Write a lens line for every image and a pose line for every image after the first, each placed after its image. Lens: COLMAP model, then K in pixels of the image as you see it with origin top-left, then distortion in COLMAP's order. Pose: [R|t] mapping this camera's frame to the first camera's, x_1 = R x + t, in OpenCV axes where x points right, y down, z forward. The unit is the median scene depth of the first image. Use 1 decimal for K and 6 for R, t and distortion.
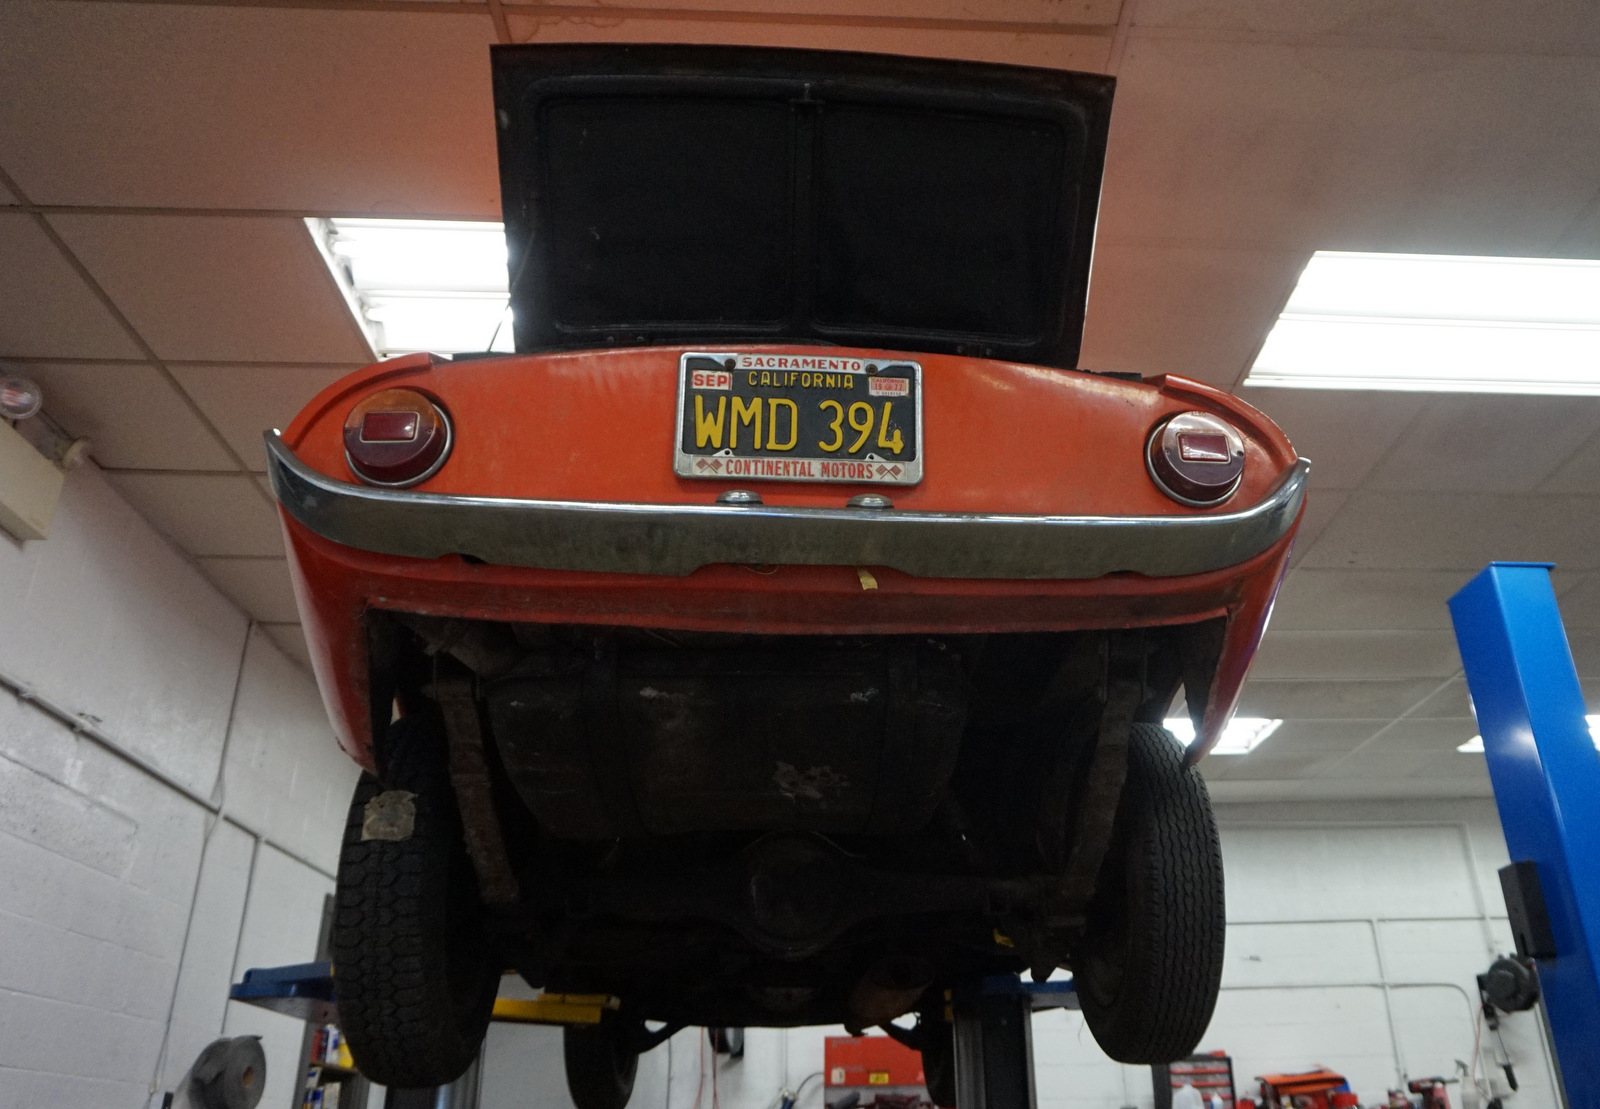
lens RADIAL K [[1148.7, 0, 880.7], [0, 1148.7, 554.7], [0, 0, 1]] dist [-0.046679, 0.040067]
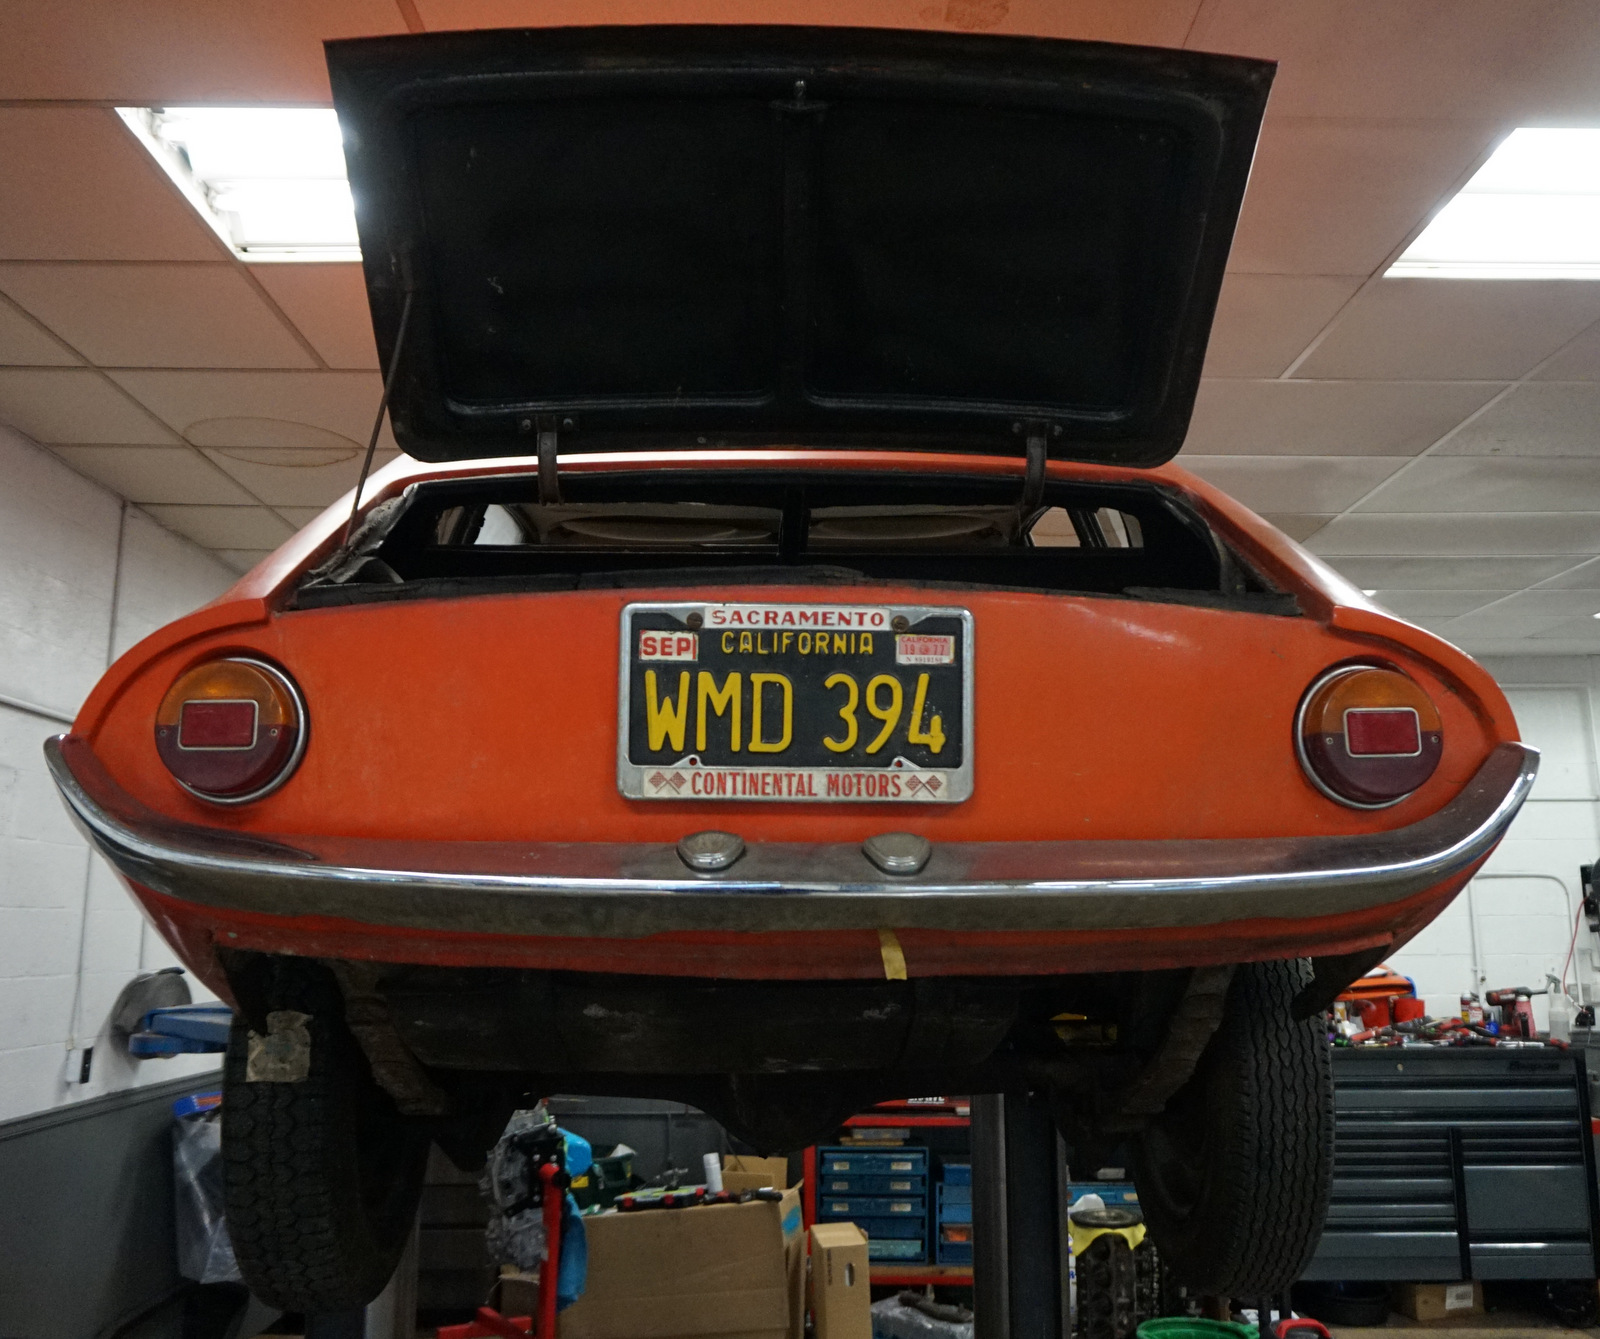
lens RADIAL K [[1385.1, 0, 800.0], [0, 1385.1, 669.5], [0, 0, 1]] dist [-0.046644, 0.070903]
pose [[0.998316, 0.011029, -0.056957, -0.020382], [0.001669, 0.975900, 0.218214, -0.317968], [0.057991, -0.217941, 0.974237, 0.187168]]
